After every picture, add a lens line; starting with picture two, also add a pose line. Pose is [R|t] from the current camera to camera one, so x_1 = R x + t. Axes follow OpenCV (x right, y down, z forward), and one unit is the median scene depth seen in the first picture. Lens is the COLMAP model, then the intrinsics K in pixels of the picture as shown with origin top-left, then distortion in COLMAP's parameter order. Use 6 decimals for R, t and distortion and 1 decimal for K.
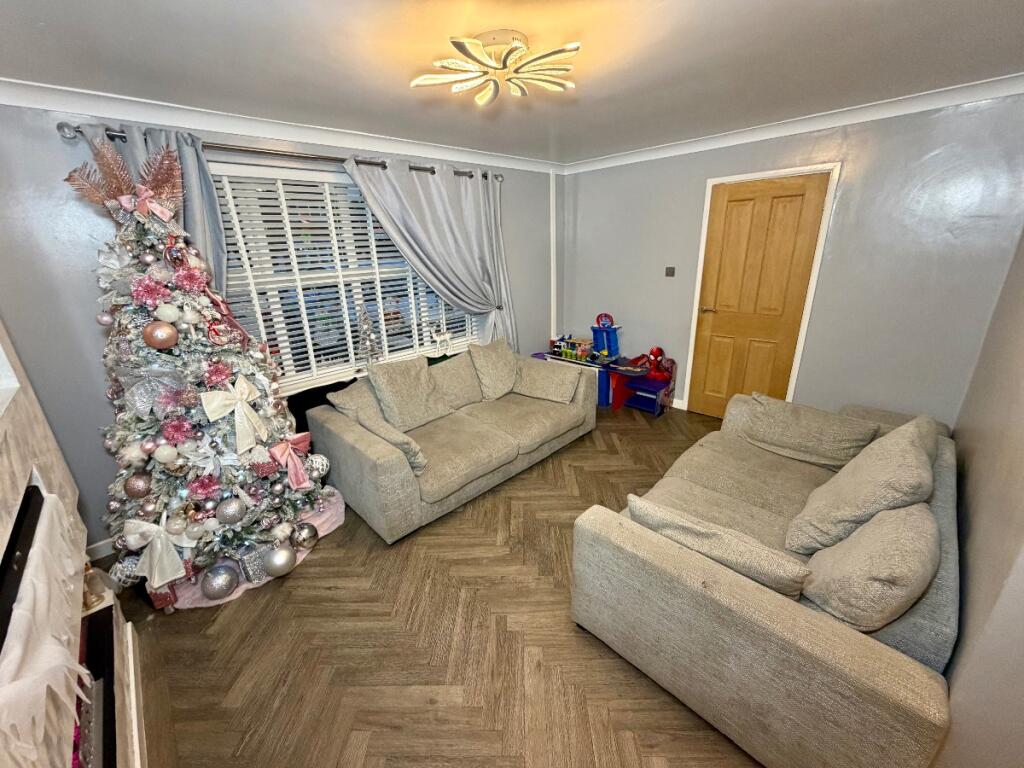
lens RADIAL K [[405.0, 0, 509.6], [0, 405.0, 384.2], [0, 0, 1]] dist [-0.000358, -0.000839]
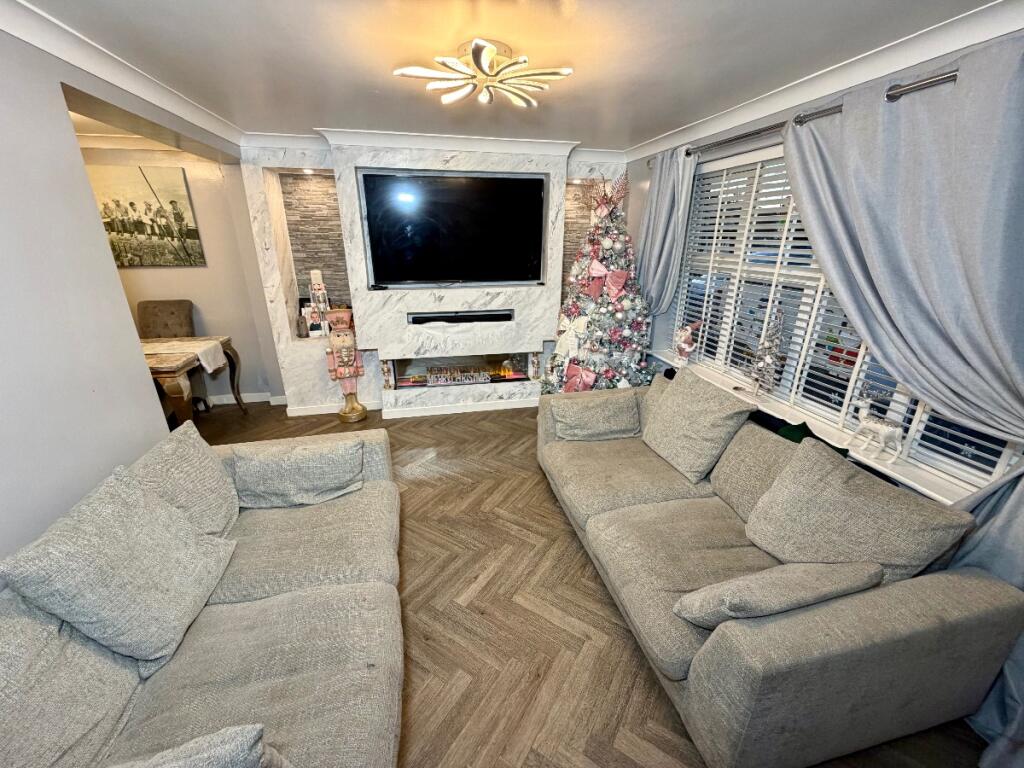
lens RADIAL K [[405.0, 0, 509.6], [0, 405.0, 384.2], [0, 0, 1]] dist [-0.000358, -0.000839]
pose [[-0.520389, 0.328860, -0.788065, 0.830674], [-0.266062, 0.814489, 0.515577, -0.543518], [0.811423, 0.477974, -0.336354, 1.423358]]
